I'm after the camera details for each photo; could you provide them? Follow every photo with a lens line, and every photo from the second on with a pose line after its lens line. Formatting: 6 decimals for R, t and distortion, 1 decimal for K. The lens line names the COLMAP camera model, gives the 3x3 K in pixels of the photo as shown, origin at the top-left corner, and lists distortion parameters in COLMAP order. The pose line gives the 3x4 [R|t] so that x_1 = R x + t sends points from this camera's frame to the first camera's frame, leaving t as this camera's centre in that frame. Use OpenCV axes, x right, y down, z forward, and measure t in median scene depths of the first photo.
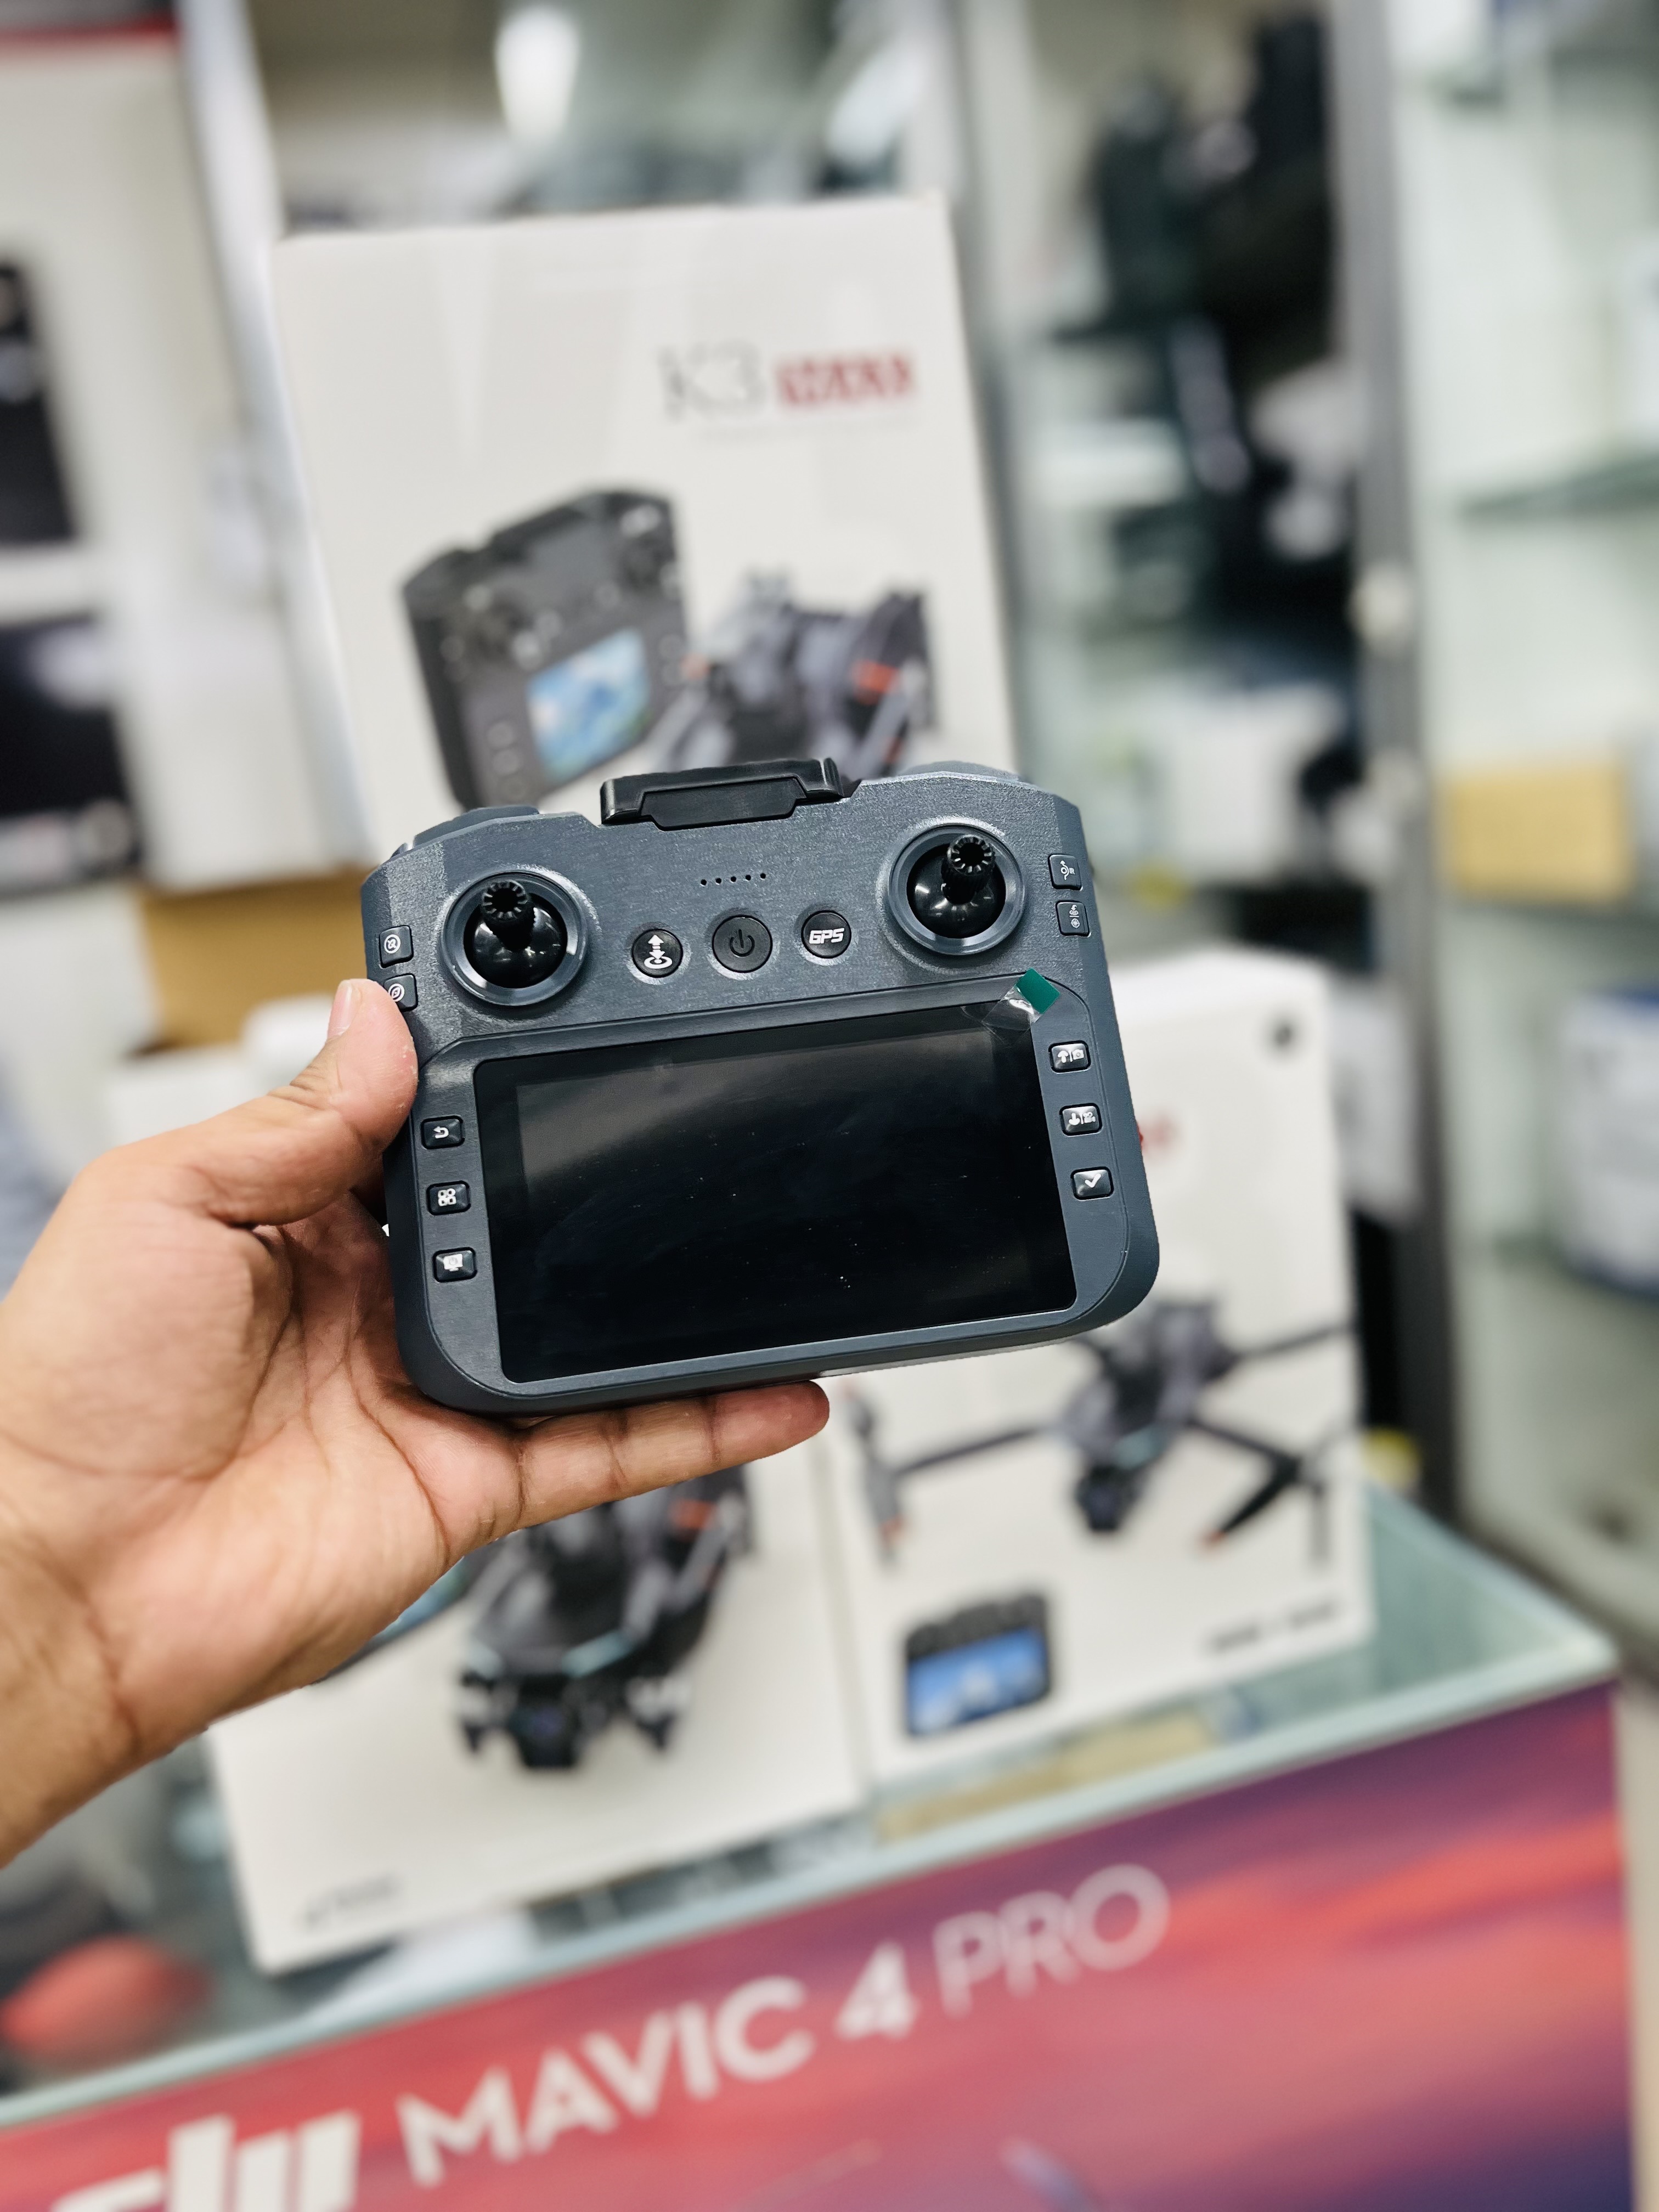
lens RADIAL K [[1672.6, 0, 837.7], [0, 1672.6, 1111.3], [0, 0, 1]] dist [-0.008586, -0.020896]
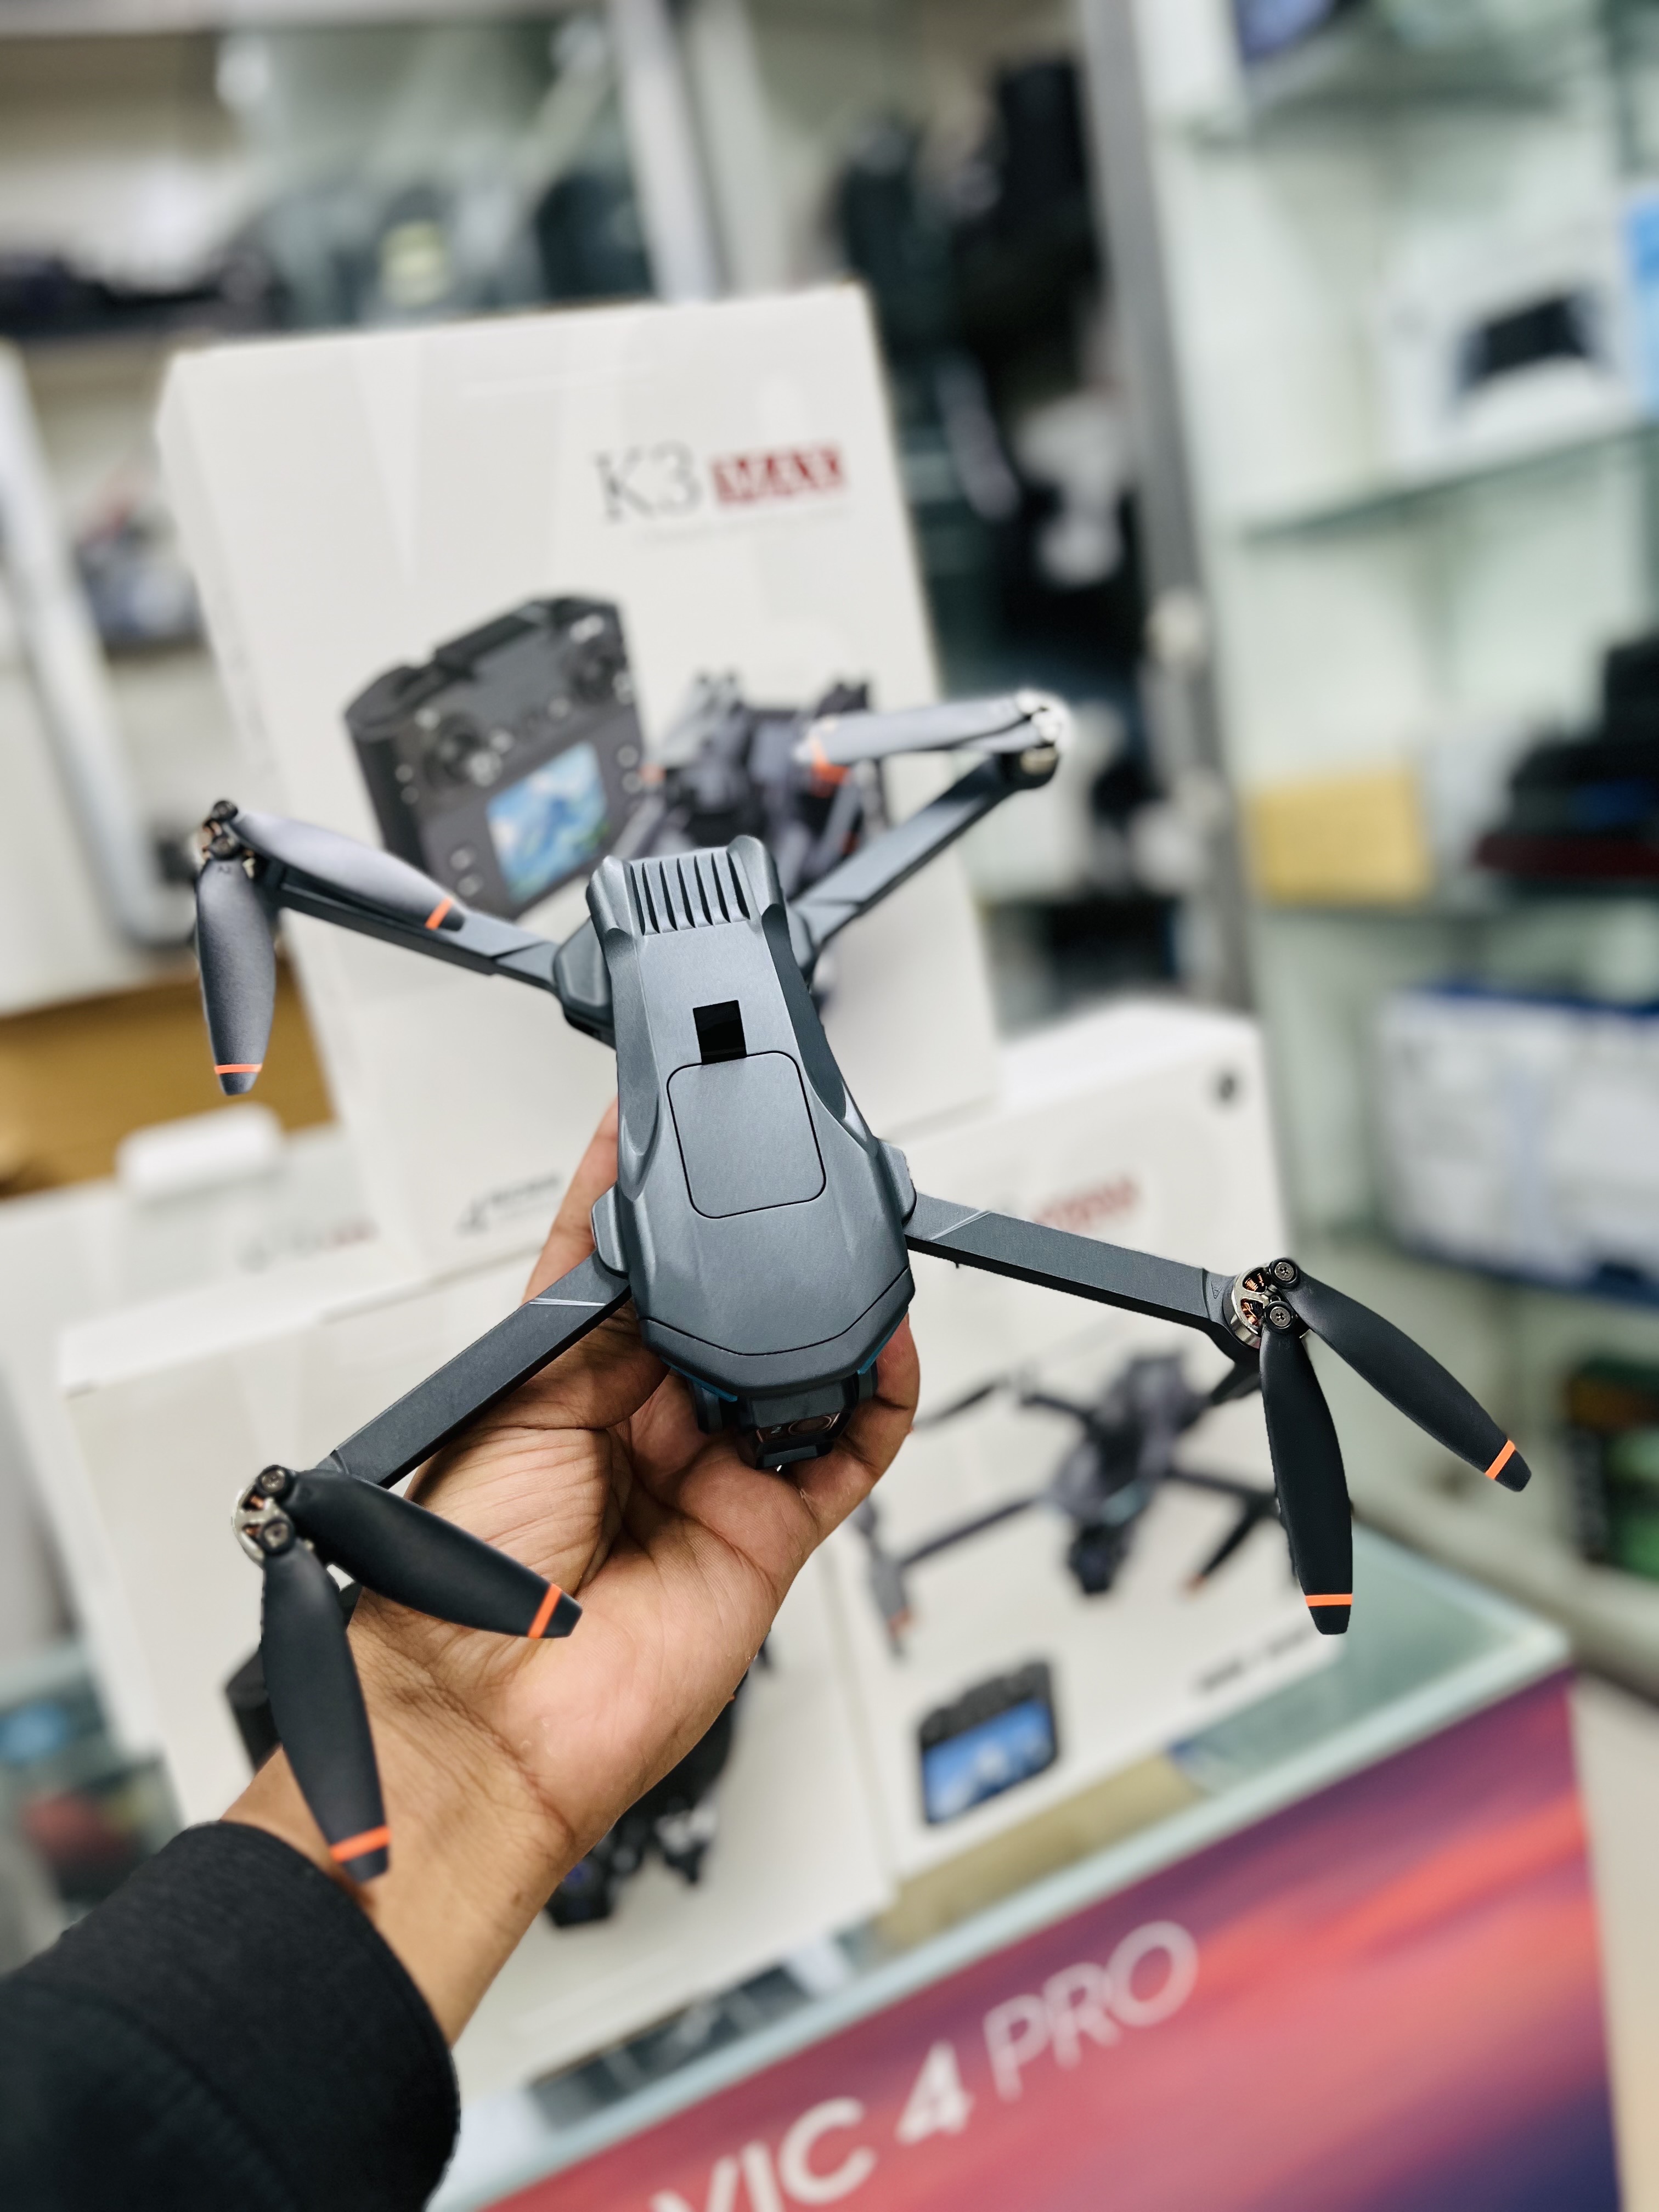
lens RADIAL K [[1672.6, 0, 837.7], [0, 1672.6, 1092.9], [0, 0, 1]] dist [-0.008586, -0.020896]
pose [[0.984644, -0.087061, 0.151314, -0.123628], [0.089068, 0.996004, -0.006526, -0.056646], [-0.150141, 0.019903, 0.988464, 0.023064]]
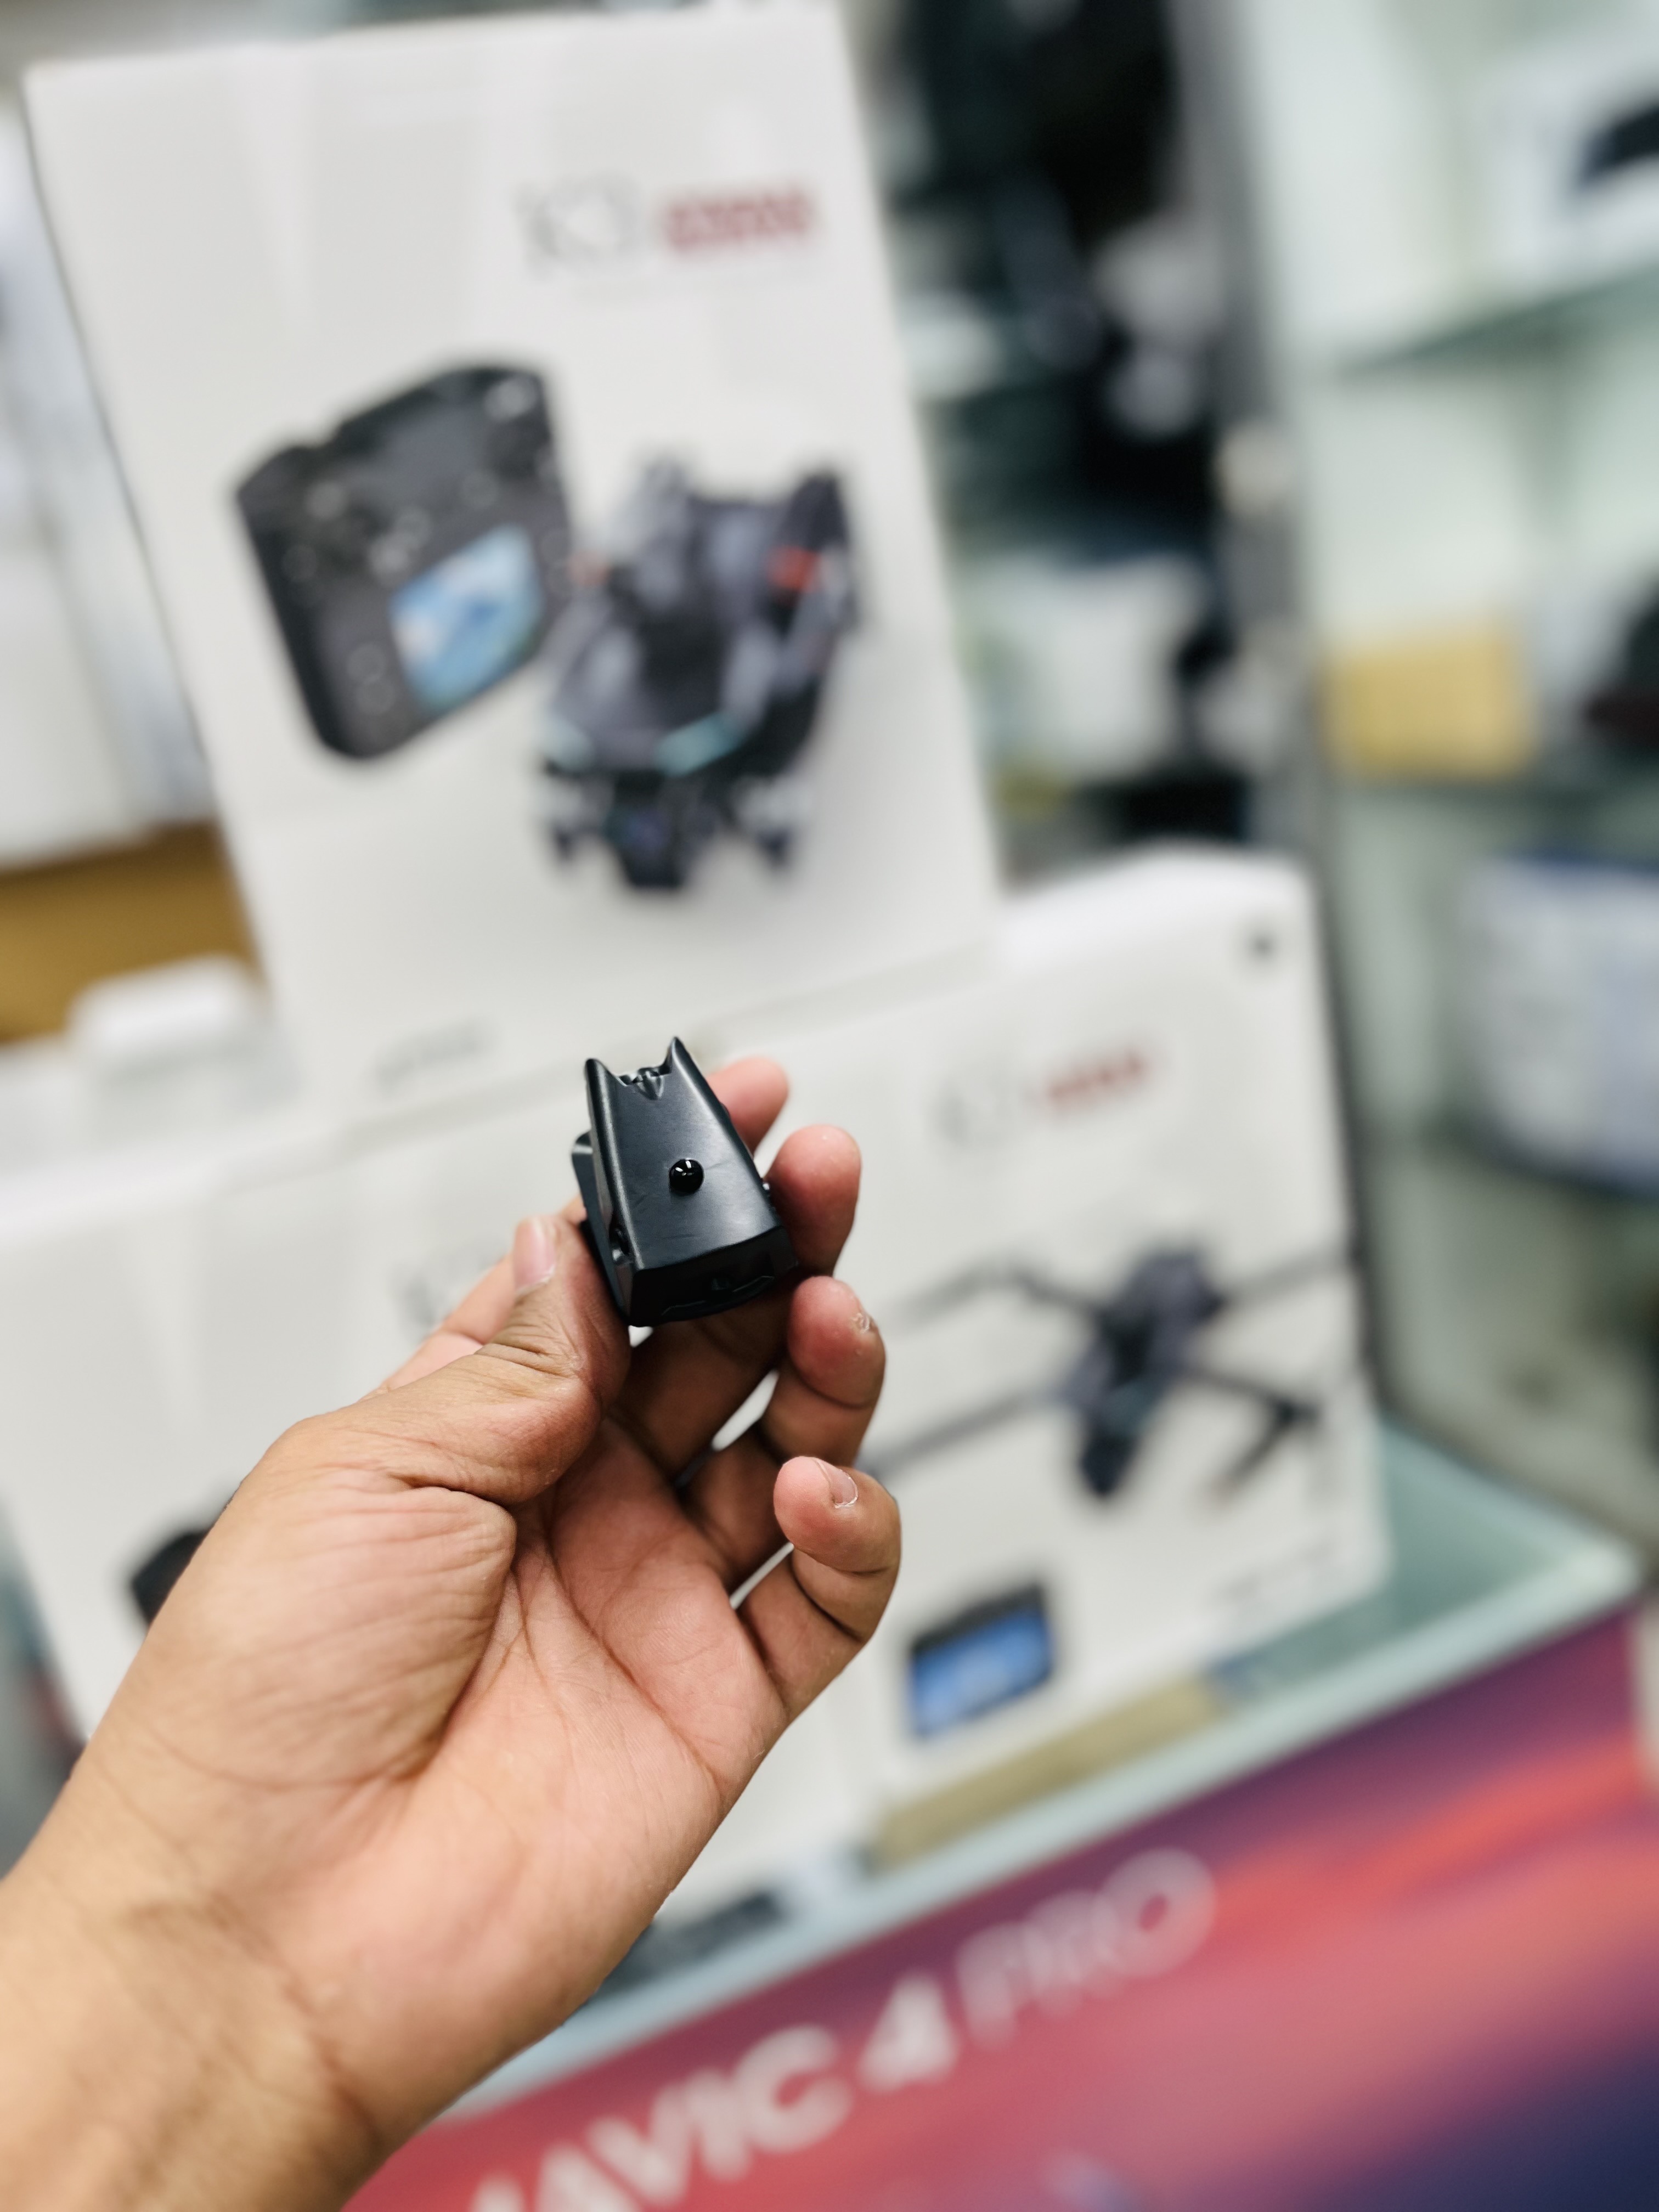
lens RADIAL K [[1672.6, 0, 823.2], [0, 1672.6, 1096.9], [0, 0, 1]] dist [-0.008586, -0.020896]
pose [[0.993011, -0.084692, 0.082202, -0.051612], [0.081022, 0.995603, 0.047002, -0.024931], [-0.085821, -0.040014, 0.995507, 0.114276]]
